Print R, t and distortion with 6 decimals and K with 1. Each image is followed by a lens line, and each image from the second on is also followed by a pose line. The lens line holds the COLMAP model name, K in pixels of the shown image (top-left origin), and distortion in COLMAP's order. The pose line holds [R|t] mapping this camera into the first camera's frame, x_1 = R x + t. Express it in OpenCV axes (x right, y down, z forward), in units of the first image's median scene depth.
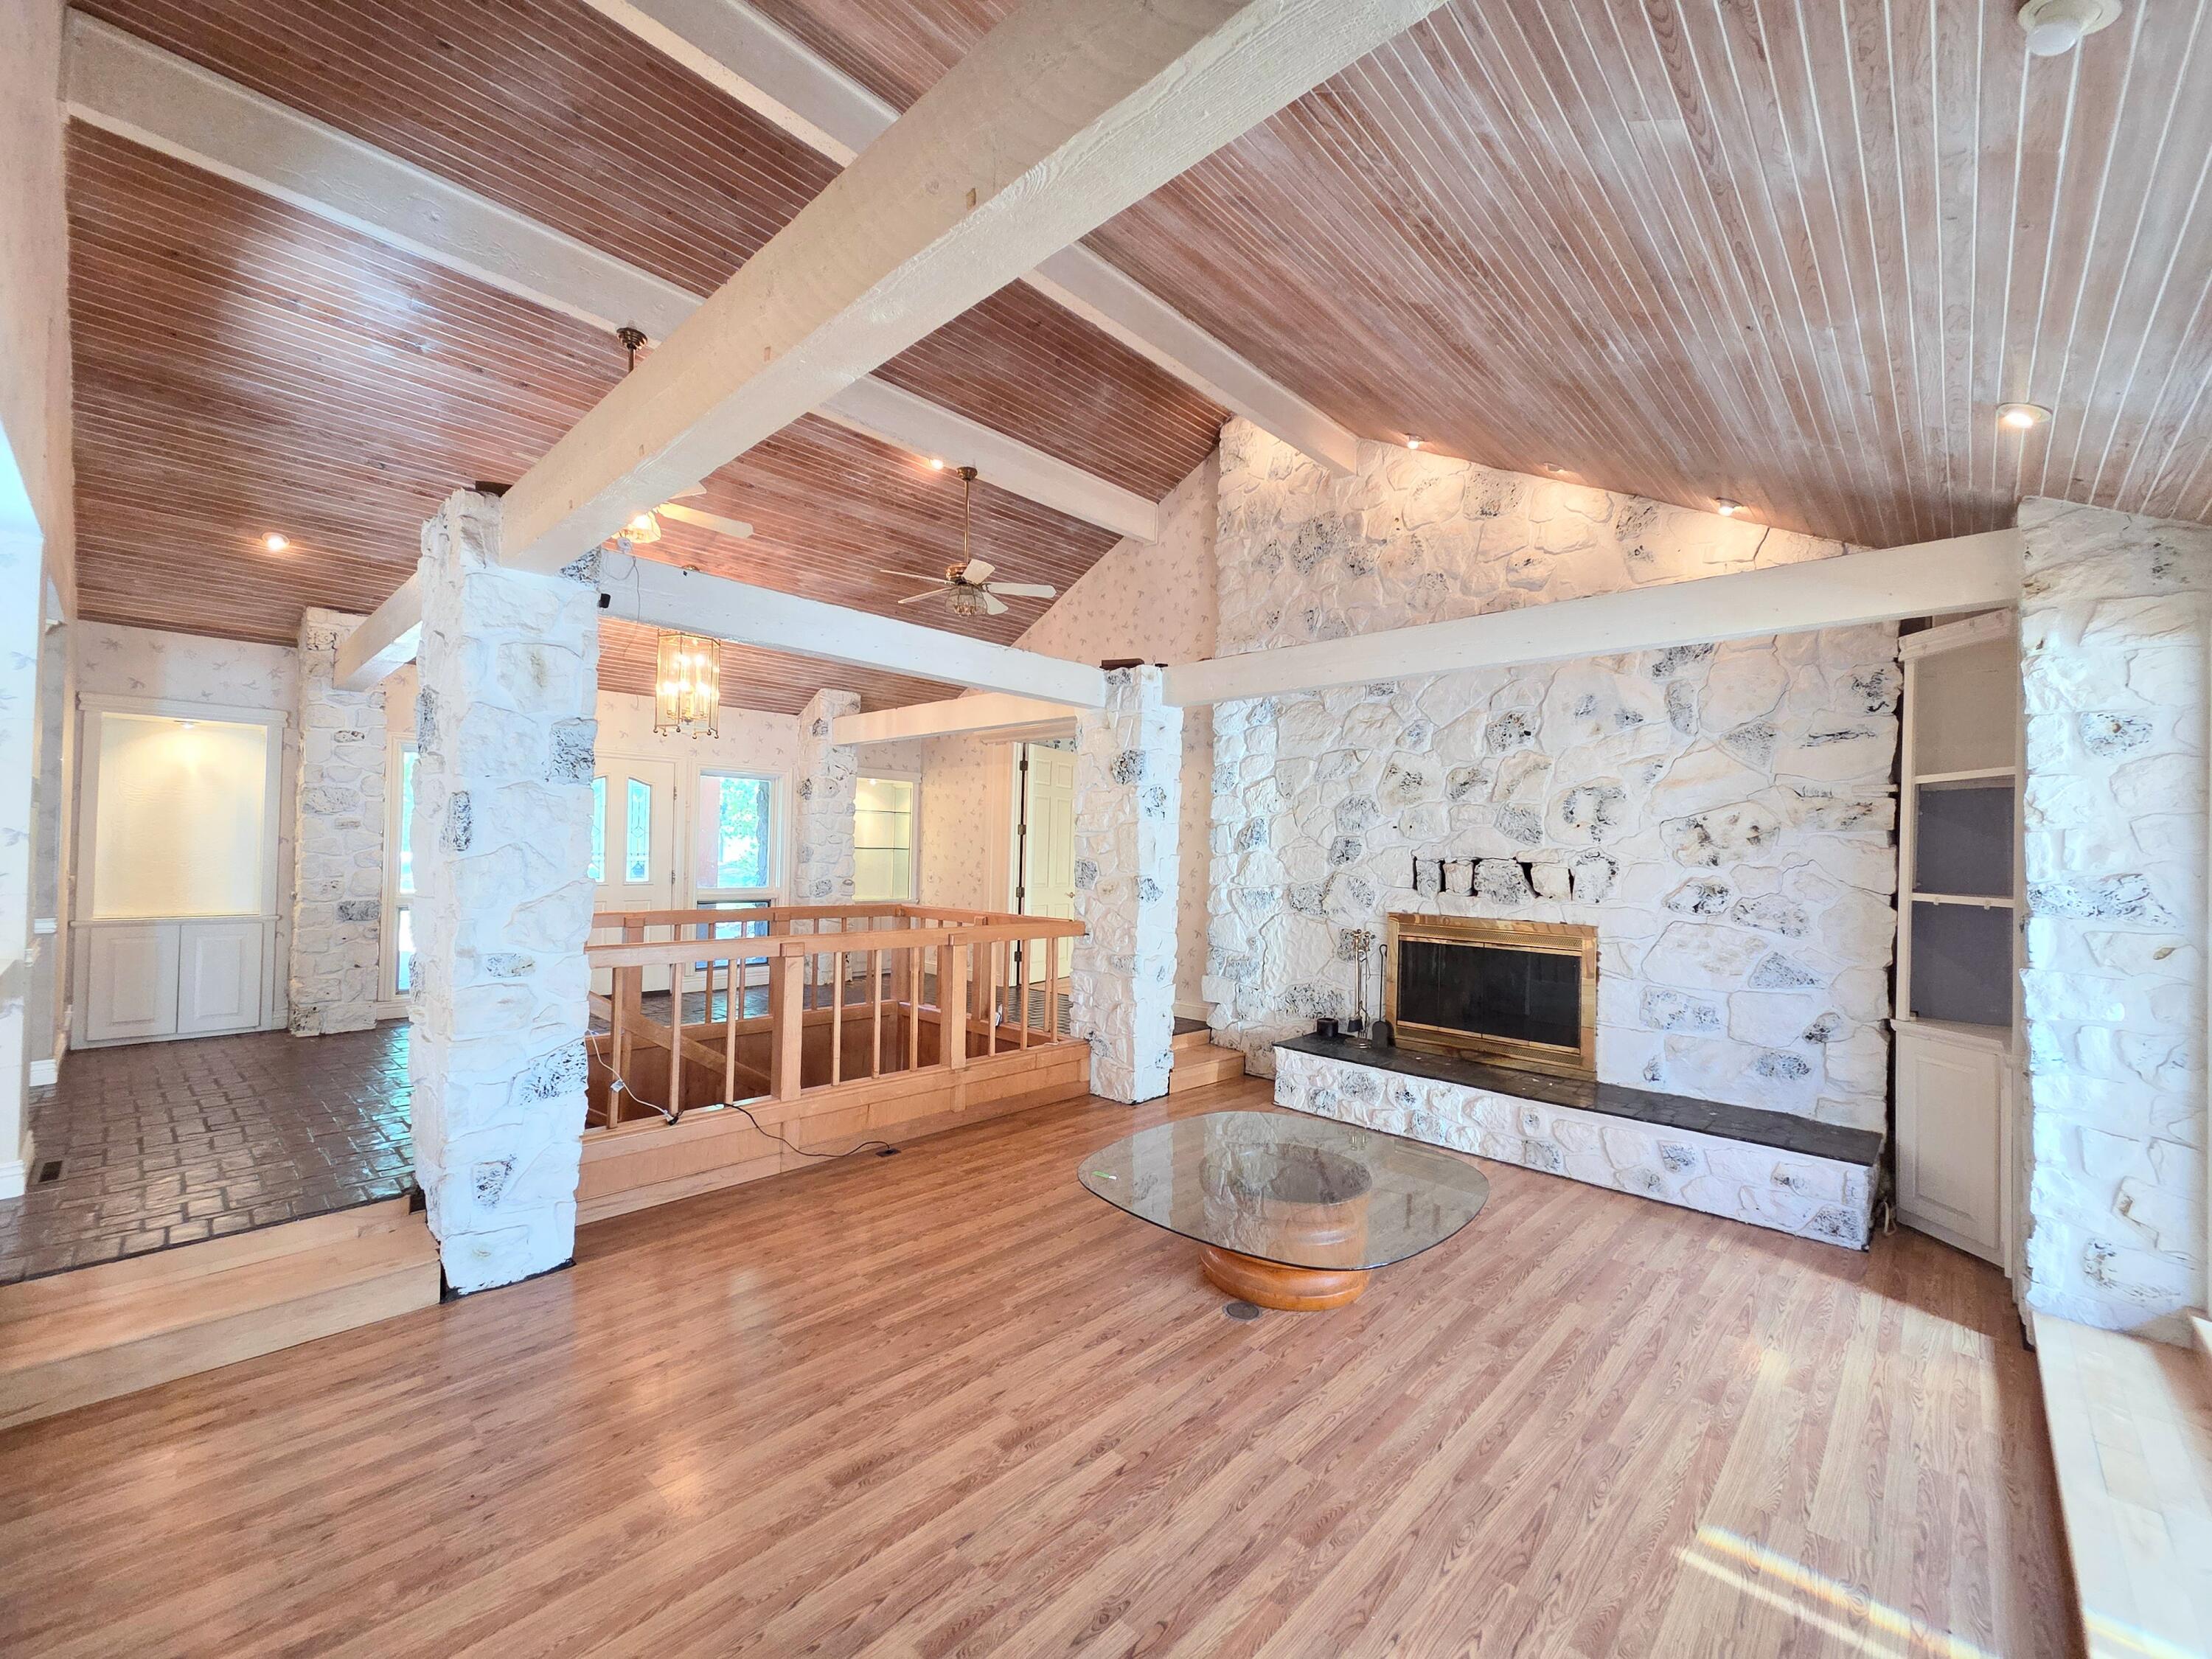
lens RADIAL K [[905.7, 0, 1126.5], [0, 905.7, 841.1], [0, 0, 1]] dist [0.005162, 0.000006]
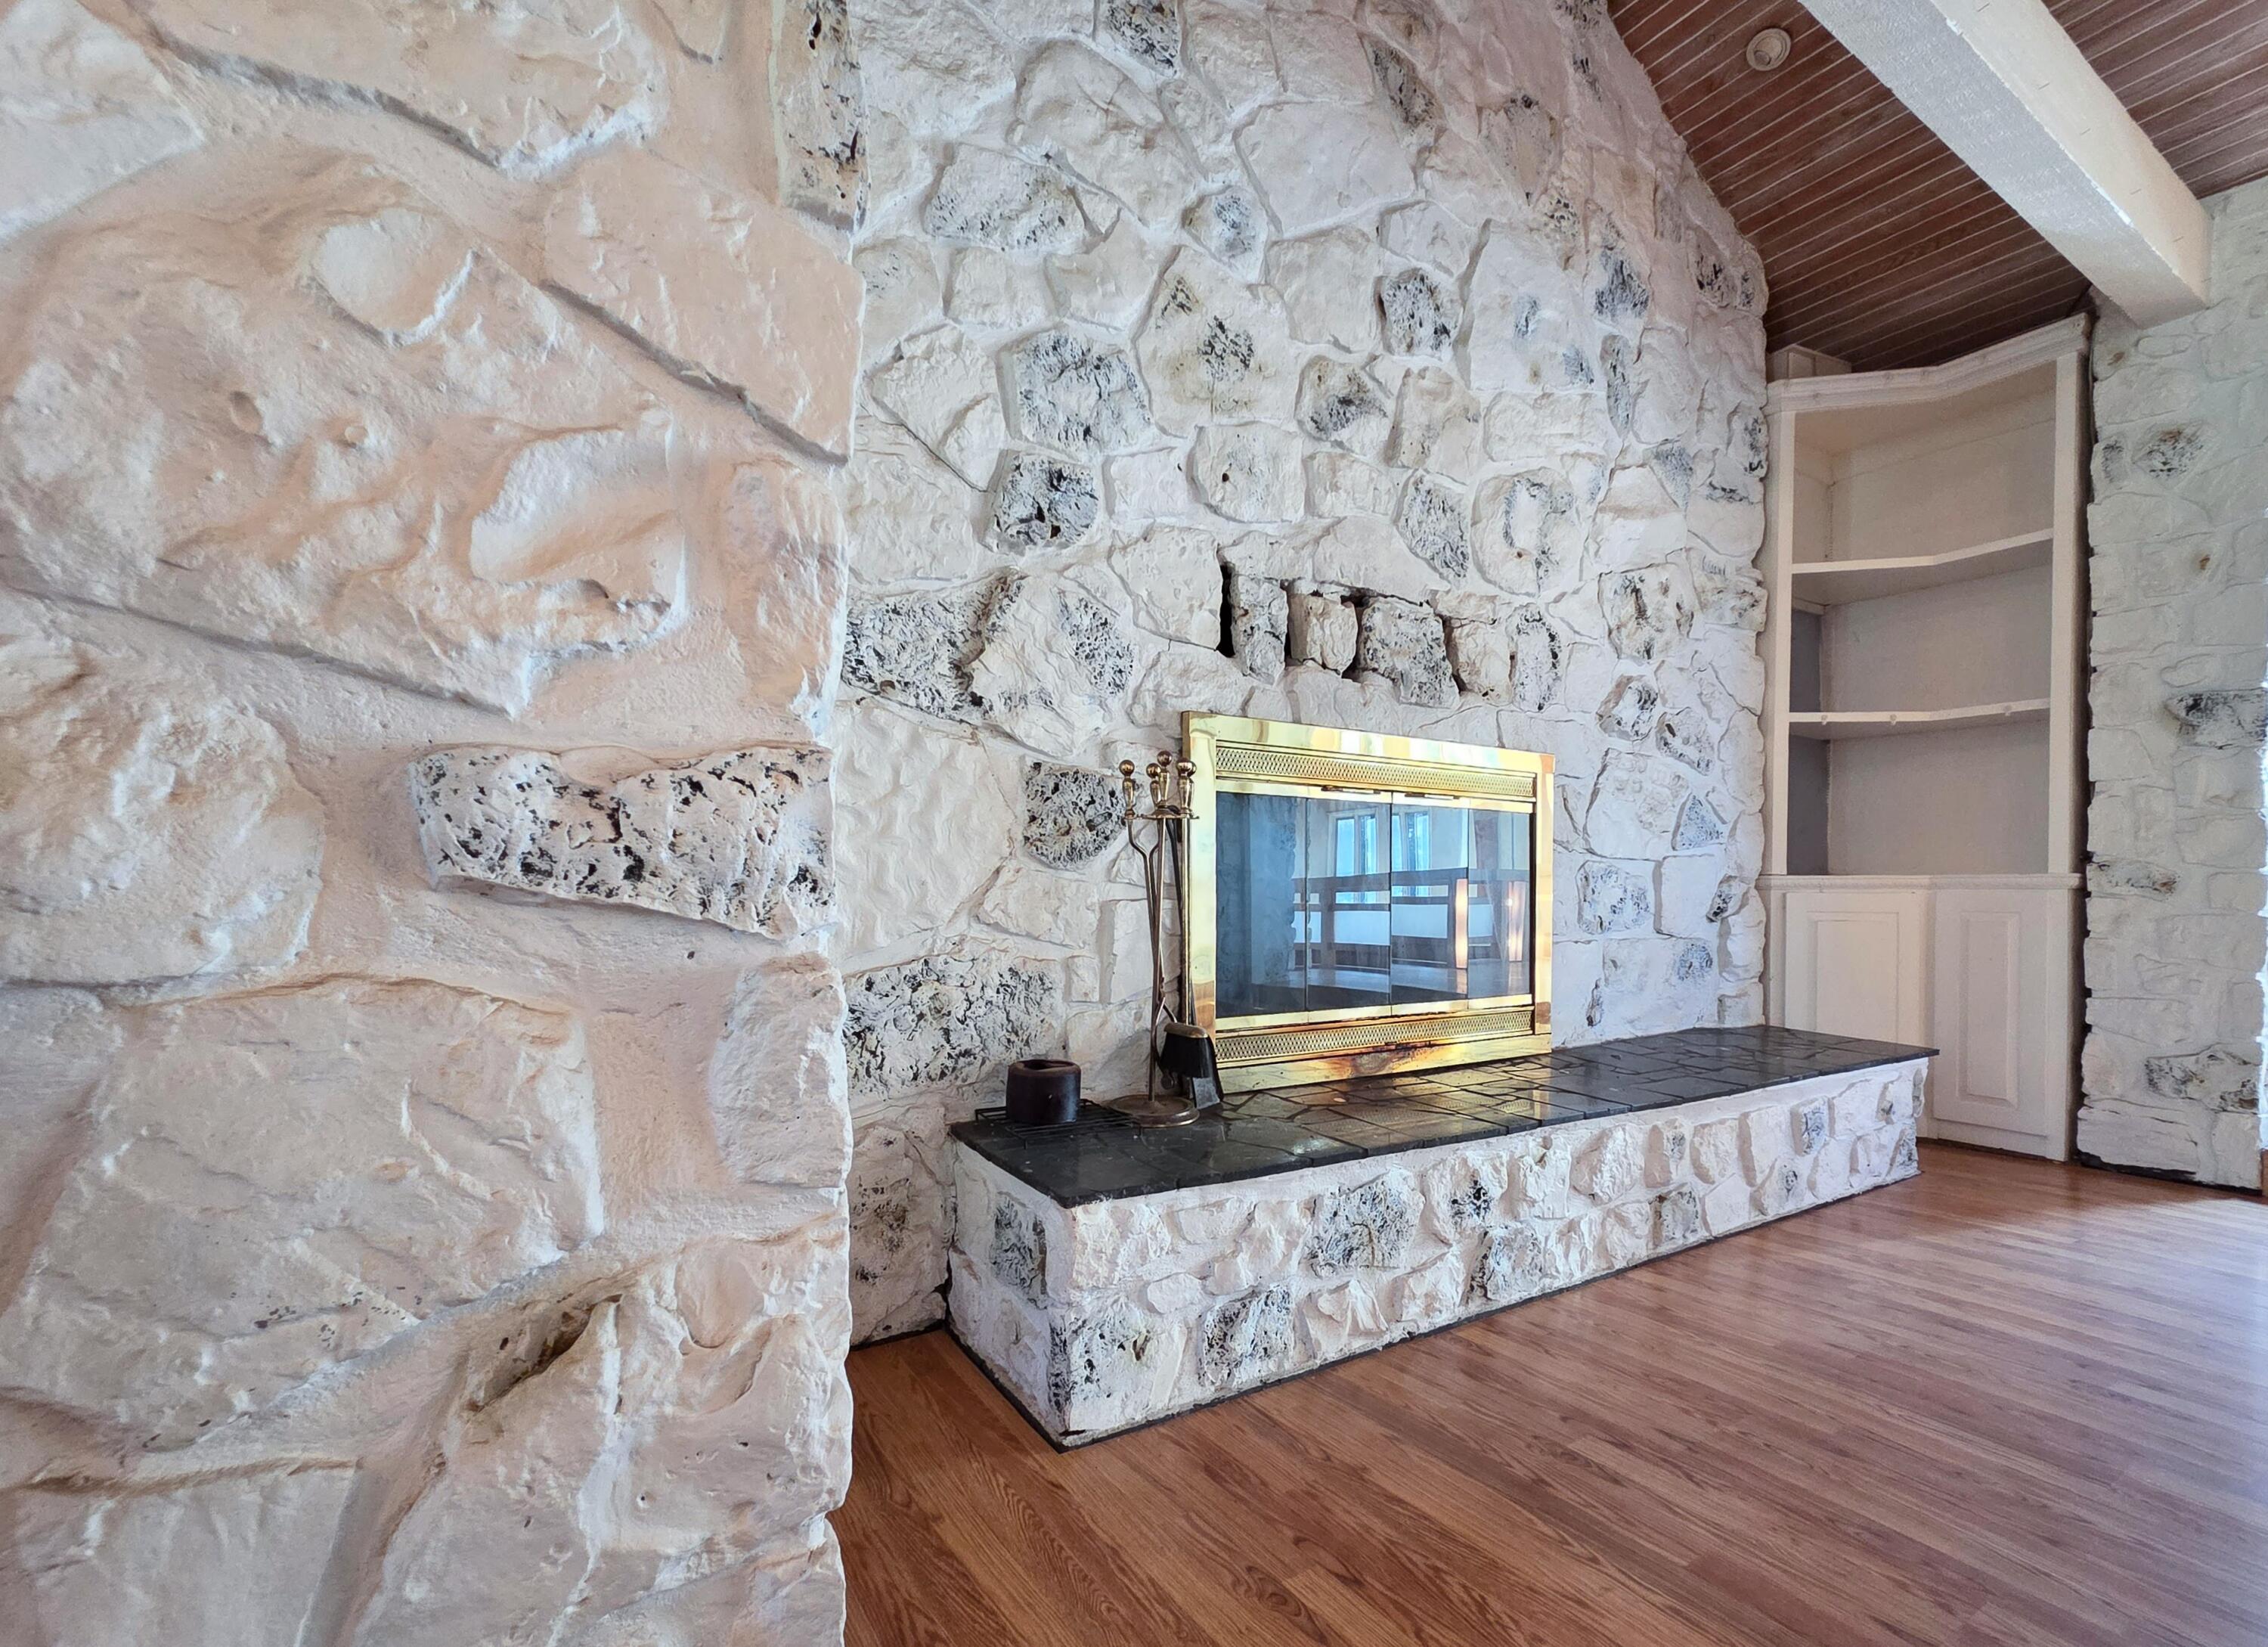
lens RADIAL K [[1019.0, 0, 1184.7], [0, 1019.0, 894.8], [0, 0, 1]] dist [0.002335, 0.000109]
pose [[0.239300, -0.032409, 0.970405, -0.091299], [-0.016436, 0.999164, 0.037422, 0.139785], [-0.970807, -0.024904, 0.238567, 0.950113]]
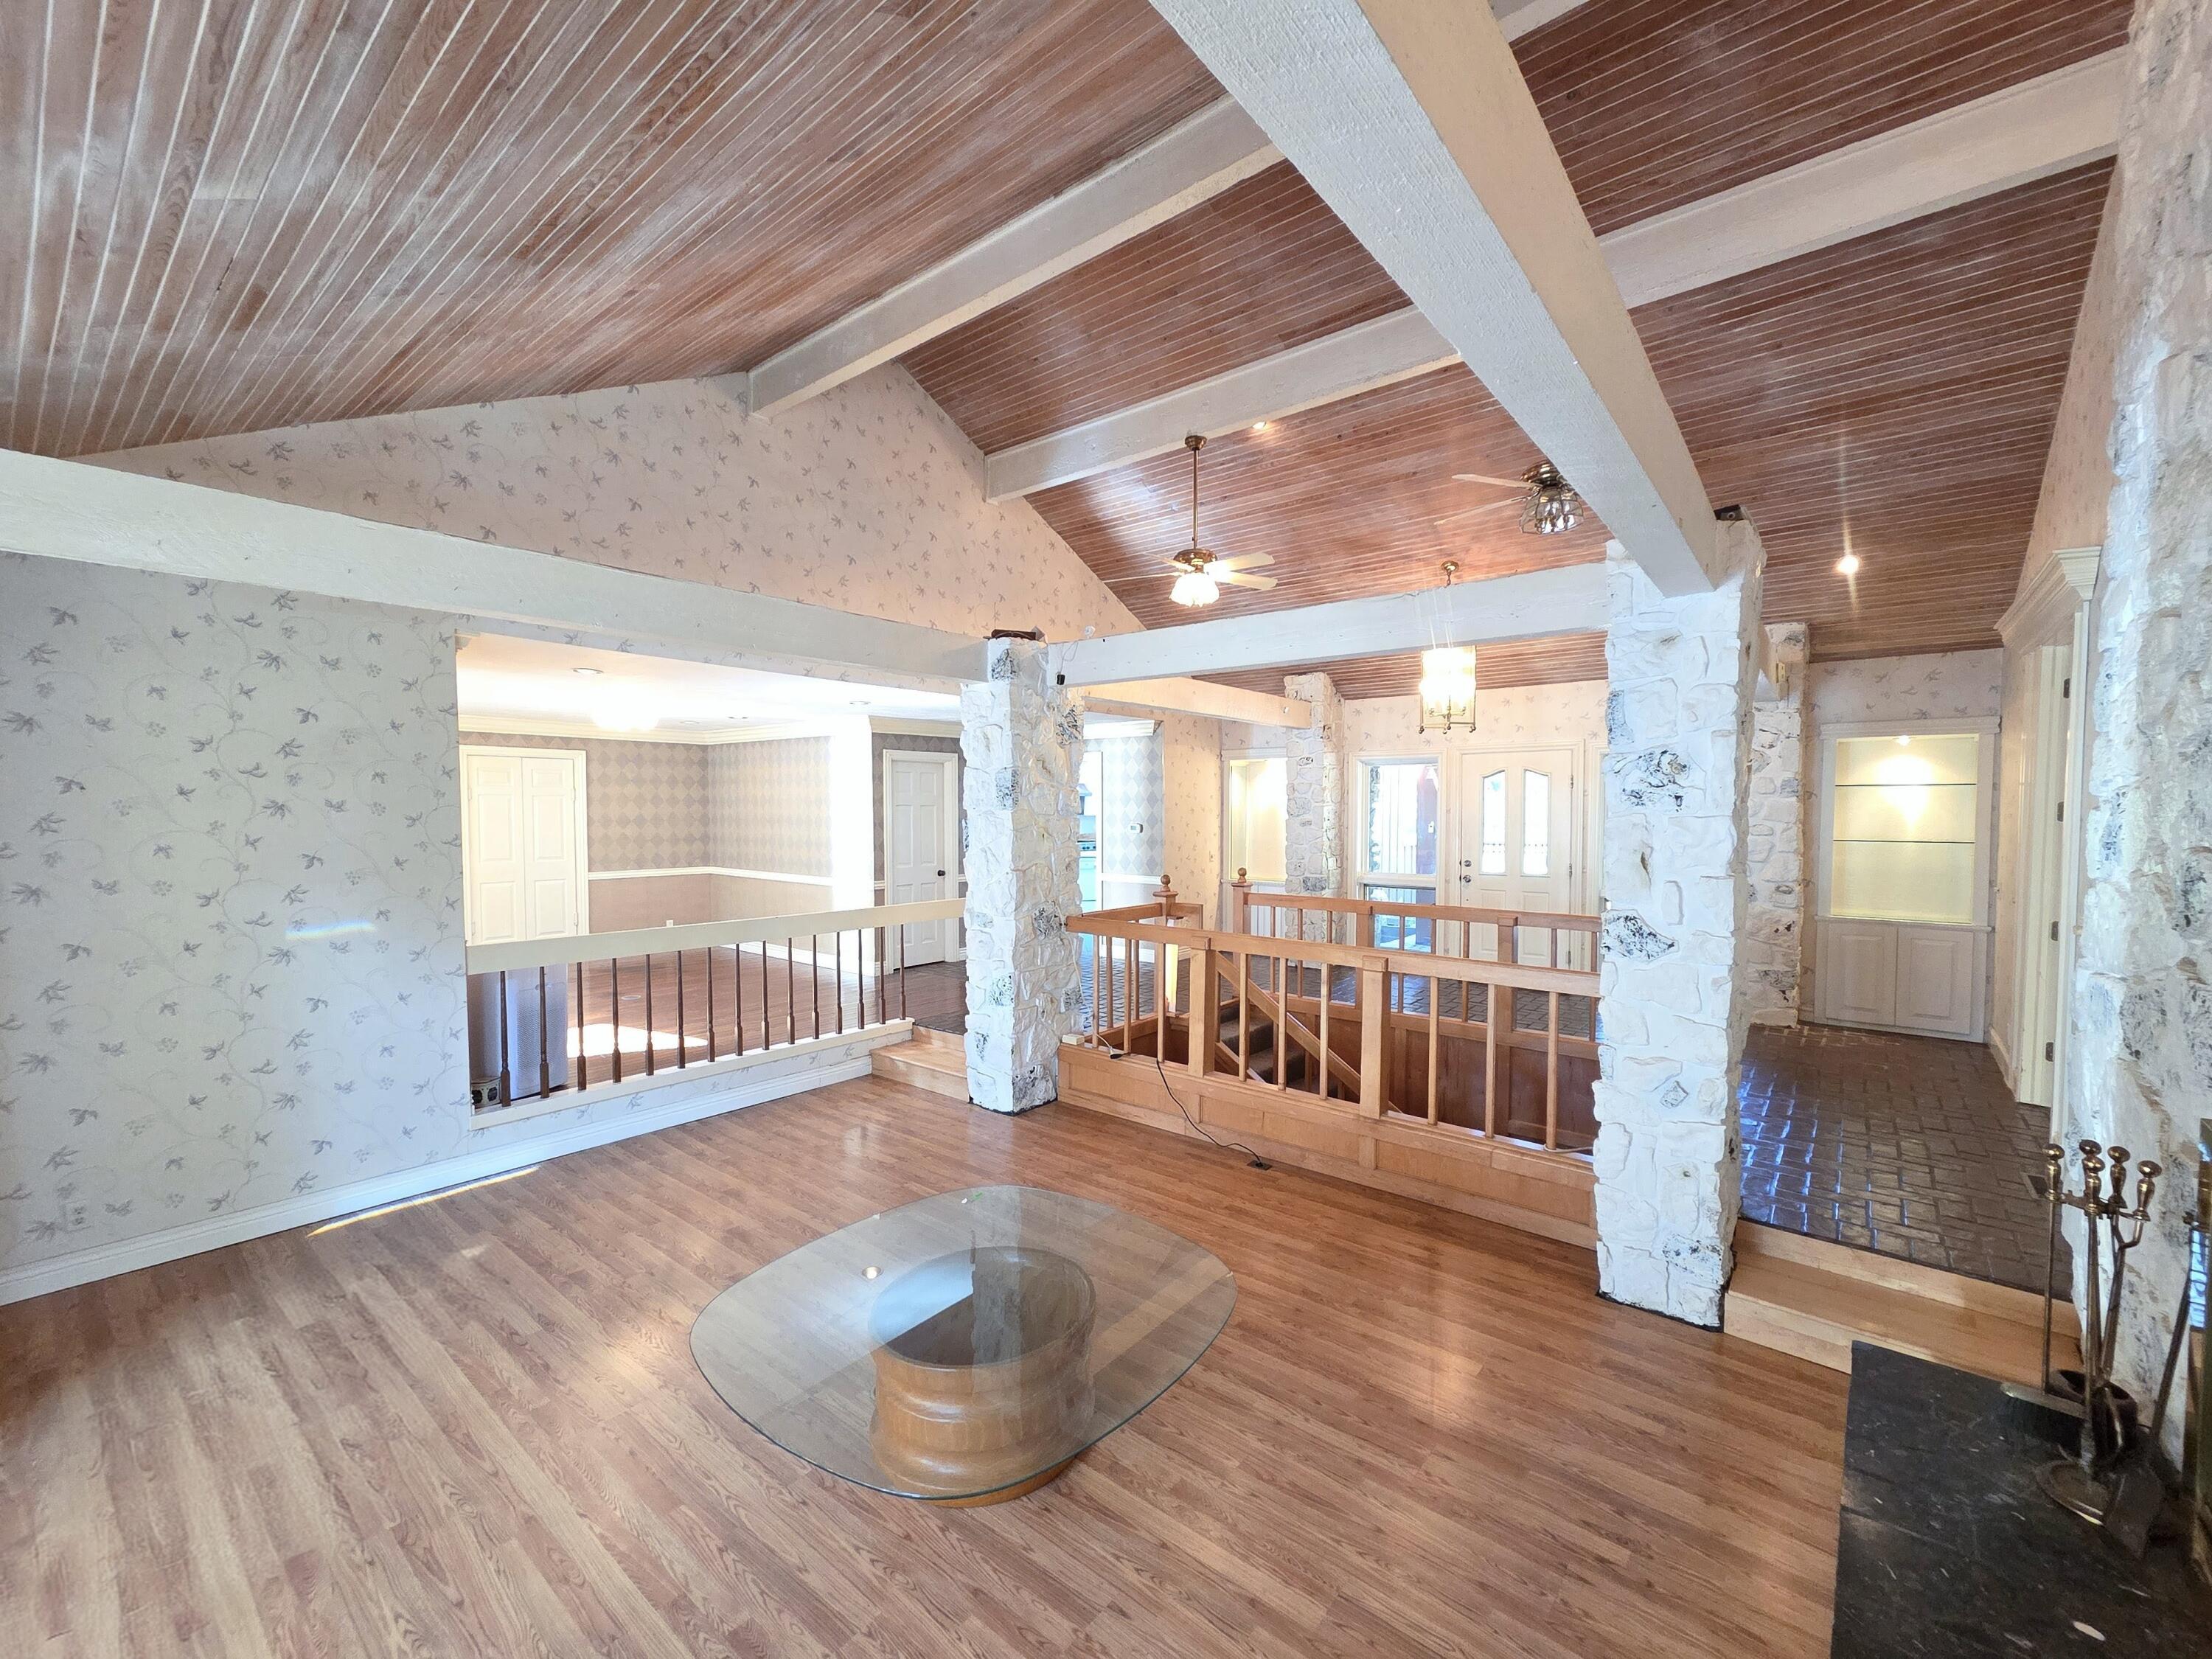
lens RADIAL K [[905.7, 0, 1126.5], [0, 905.7, 841.1], [0, 0, 1]] dist [0.005162, 0.000006]
pose [[0.064124, 0.016265, -0.997809, 0.581705], [0.014715, 0.999743, 0.017243, -0.020066], [0.997833, -0.015789, 0.063868, 0.669306]]
